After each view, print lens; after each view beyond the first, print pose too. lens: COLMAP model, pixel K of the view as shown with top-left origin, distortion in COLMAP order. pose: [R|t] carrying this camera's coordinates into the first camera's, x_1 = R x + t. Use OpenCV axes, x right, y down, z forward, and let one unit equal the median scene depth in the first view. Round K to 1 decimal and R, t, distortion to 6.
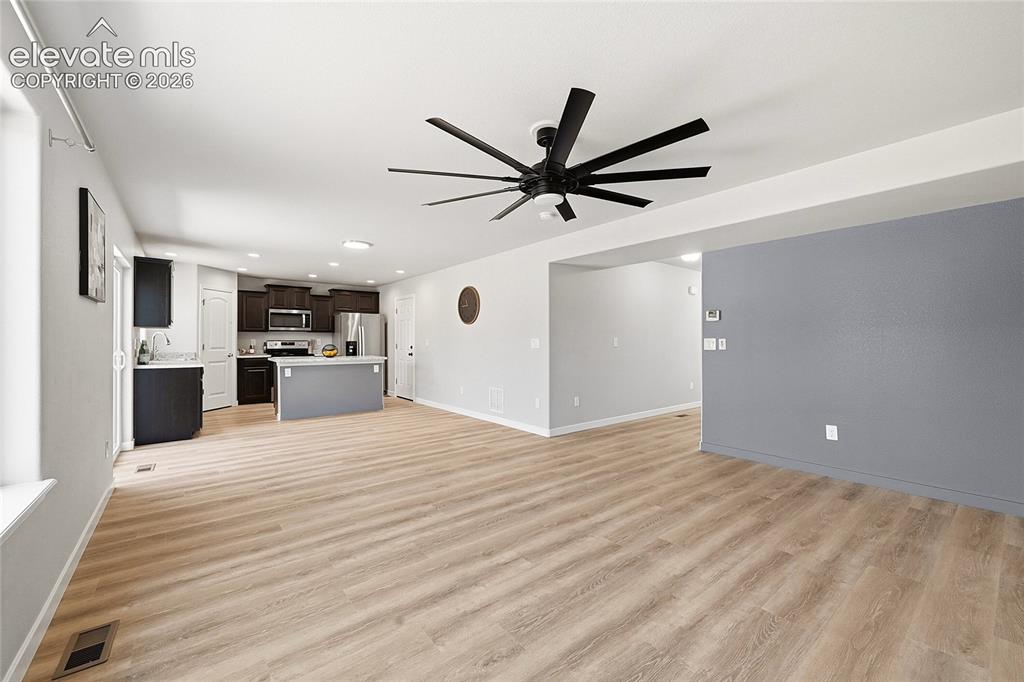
lens RADIAL K [[409.9, 0, 516.9], [0, 409.9, 340.3], [0, 0, 1]] dist [0.001361, -0.001070]
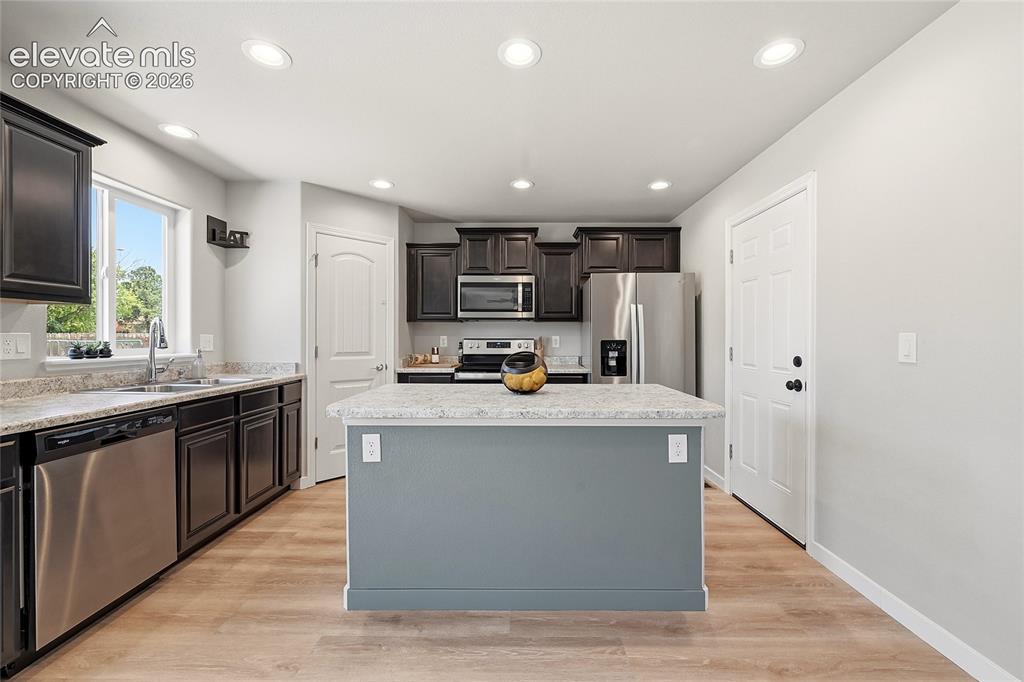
lens RADIAL K [[409.9, 0, 515.1], [0, 409.9, 340.3], [0, 0, 1]] dist [0.001361, -0.001070]
pose [[0.770320, 0.003019, -0.637650, -0.257945], [0.000430, 0.999986, 0.005254, 0.000133], [0.637657, -0.004322, 0.770308, 0.737690]]
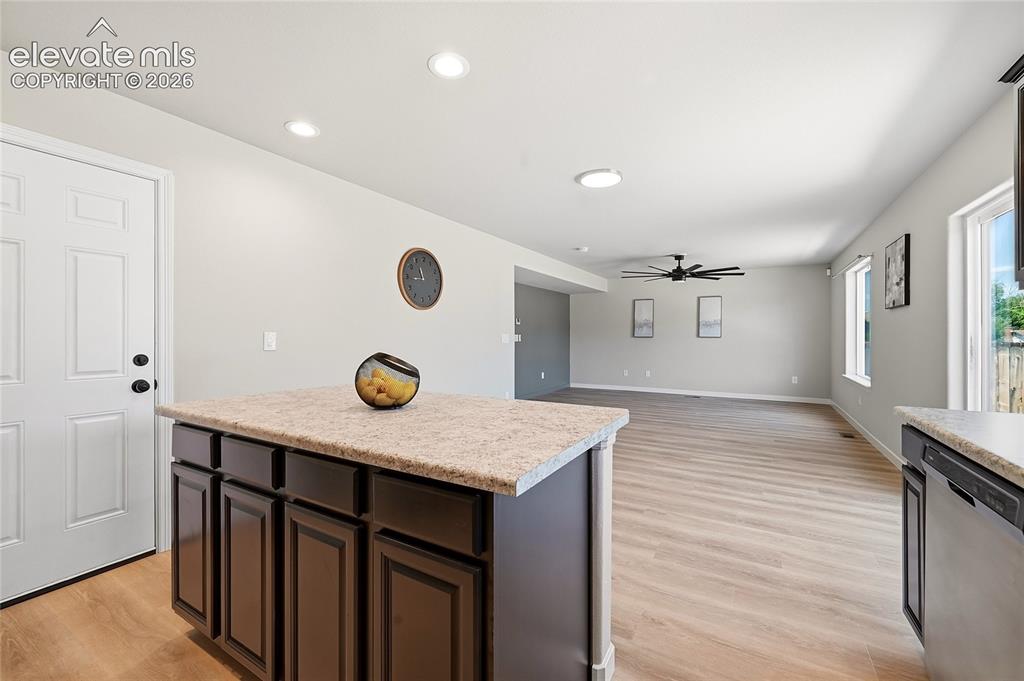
lens RADIAL K [[409.9, 0, 514.6], [0, 409.9, 336.5], [0, 0, 1]] dist [0.001361, -0.001070]
pose [[-0.347824, -0.000455, 0.937560, -0.682194], [0.000101, 1.000000, 0.000523, 0.001202], [-0.937560, 0.000277, -0.347824, 0.986306]]
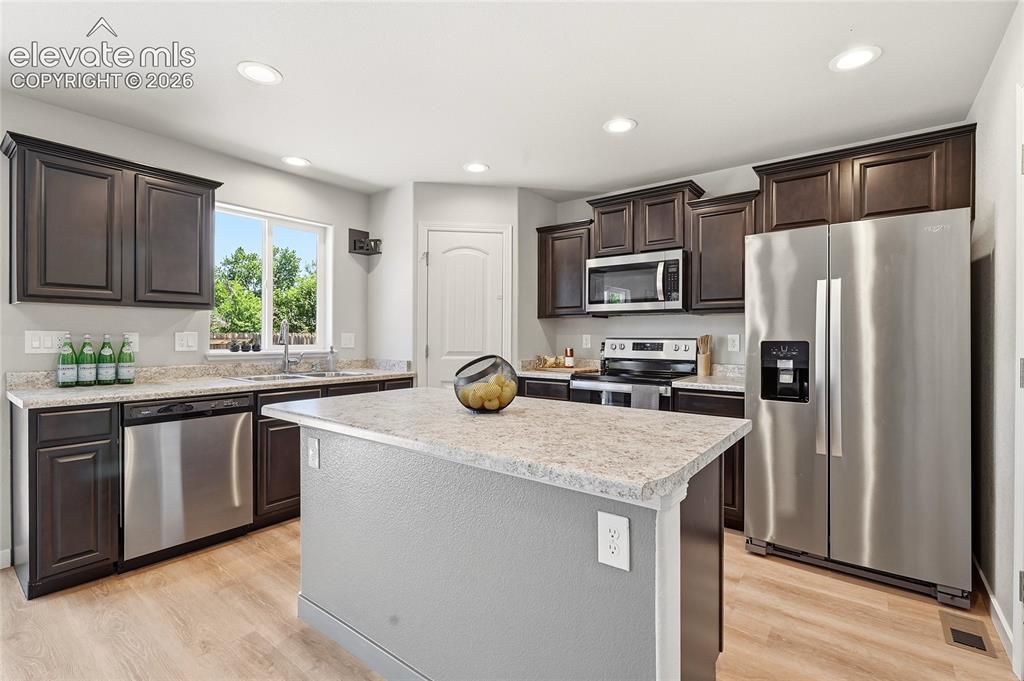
lens RADIAL K [[462.2, 0, 521.4], [0, 462.2, 337.8], [0, 0, 1]] dist [-0.002060, 0.000231]
pose [[0.233634, 0.001562, -0.972323, -0.197634], [-0.003336, 0.999994, 0.000805, 0.000505], [0.972319, 0.003056, 0.233638, 0.933063]]
